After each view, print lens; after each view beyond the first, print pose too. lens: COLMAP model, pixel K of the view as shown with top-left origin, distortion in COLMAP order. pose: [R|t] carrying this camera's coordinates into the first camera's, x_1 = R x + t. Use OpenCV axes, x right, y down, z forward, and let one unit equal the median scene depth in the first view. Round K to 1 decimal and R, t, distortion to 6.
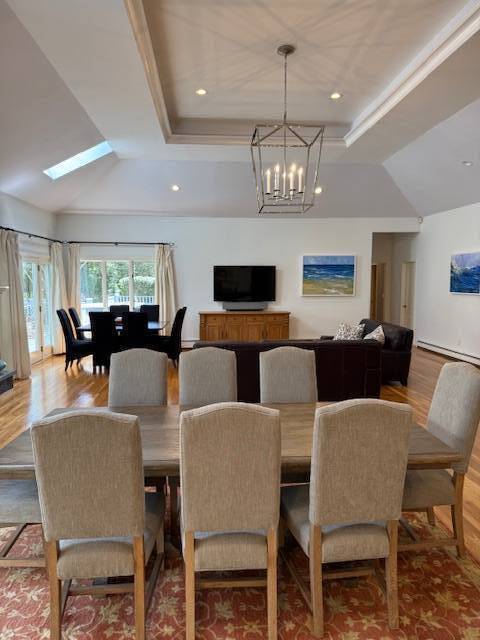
lens RADIAL K [[450.1, 0, 240.6], [0, 450.1, 322.0], [0, 0, 1]] dist [0.053991, -0.055455]
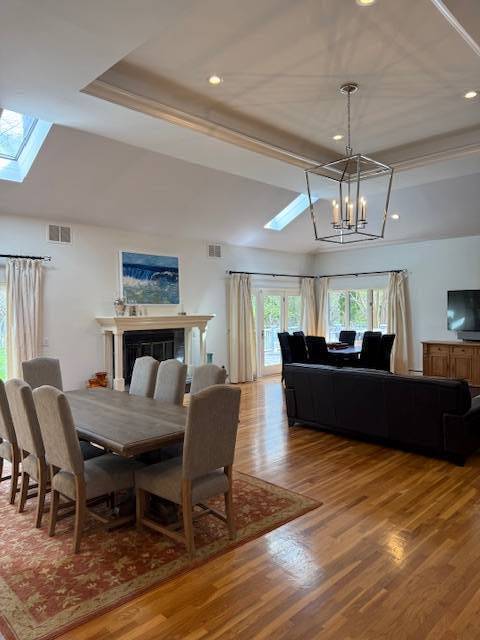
lens RADIAL K [[450.1, 0, 241.6], [0, 450.1, 319.6], [0, 0, 1]] dist [0.053991, -0.055455]
pose [[0.651200, 0.008926, -0.758854, 0.459980], [-0.058887, 0.997510, -0.038800, -0.008713], [0.756618, 0.069953, 0.650105, 0.108157]]
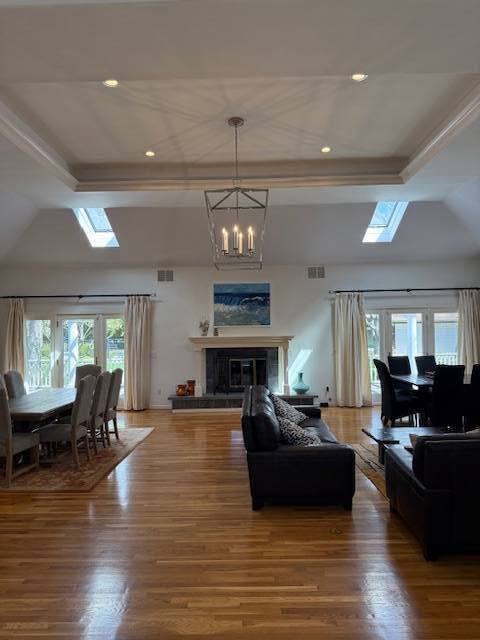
lens RADIAL K [[454.0, 0, 236.8], [0, 454.0, 328.8], [0, 0, 1]] dist [0.067647, -0.037032]
pose [[-0.109300, 0.006262, -0.993989, 0.737596], [-0.077727, 0.996864, 0.014827, -0.079411], [0.990965, 0.078881, -0.108471, 0.724764]]
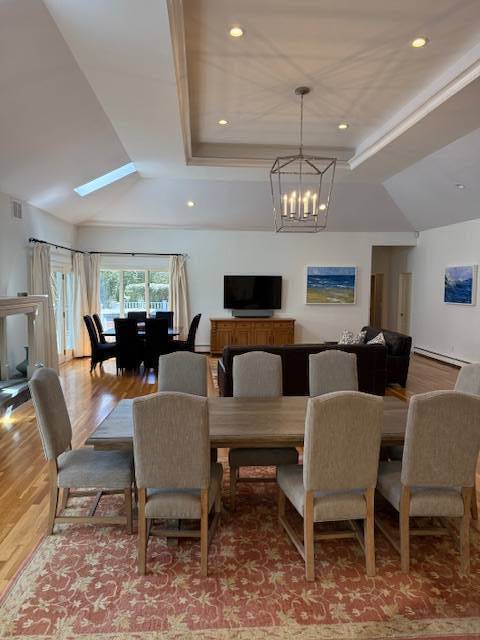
lens RADIAL K [[450.1, 0, 239.6], [0, 450.1, 321.4], [0, 0, 1]] dist [0.053991, -0.055455]
pose [[0.999915, 0.007531, 0.010640, -0.041312], [-0.007391, 0.999886, -0.013180, -0.002356], [-0.010738, 0.013100, 0.999857, -0.081950]]
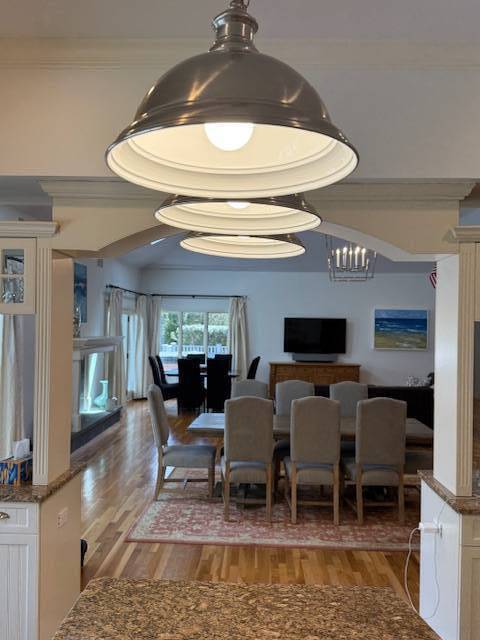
lens RADIAL K [[586.4, 0, 234.2], [0, 586.4, 319.7], [0, 0, 1]] dist [0.078135, 0.000000]
pose [[0.992780, 0.015187, -0.118984, -0.018516], [-0.027674, 0.994191, -0.104010, 0.027440], [0.116713, 0.106552, 0.987433, -0.418894]]
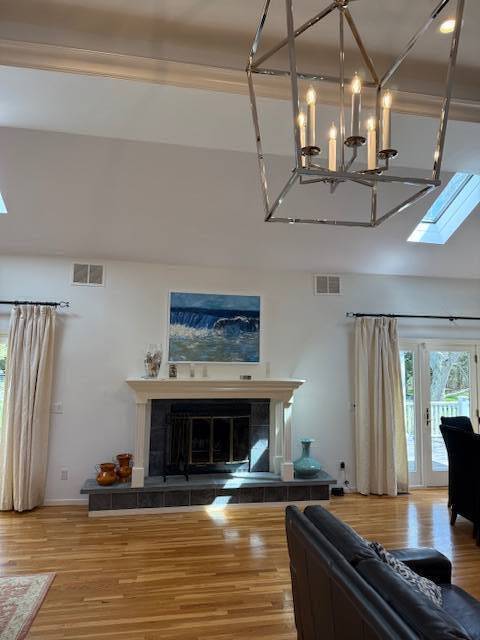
lens RADIAL K [[454.0, 0, 240.8], [0, 454.0, 319.9], [0, 0, 1]] dist [0.067647, -0.037032]
pose [[0.100259, -0.090665, -0.990822, 0.297105], [-0.108177, 0.988943, -0.101439, -0.067961], [0.989063, 0.117354, 0.089343, 0.578848]]
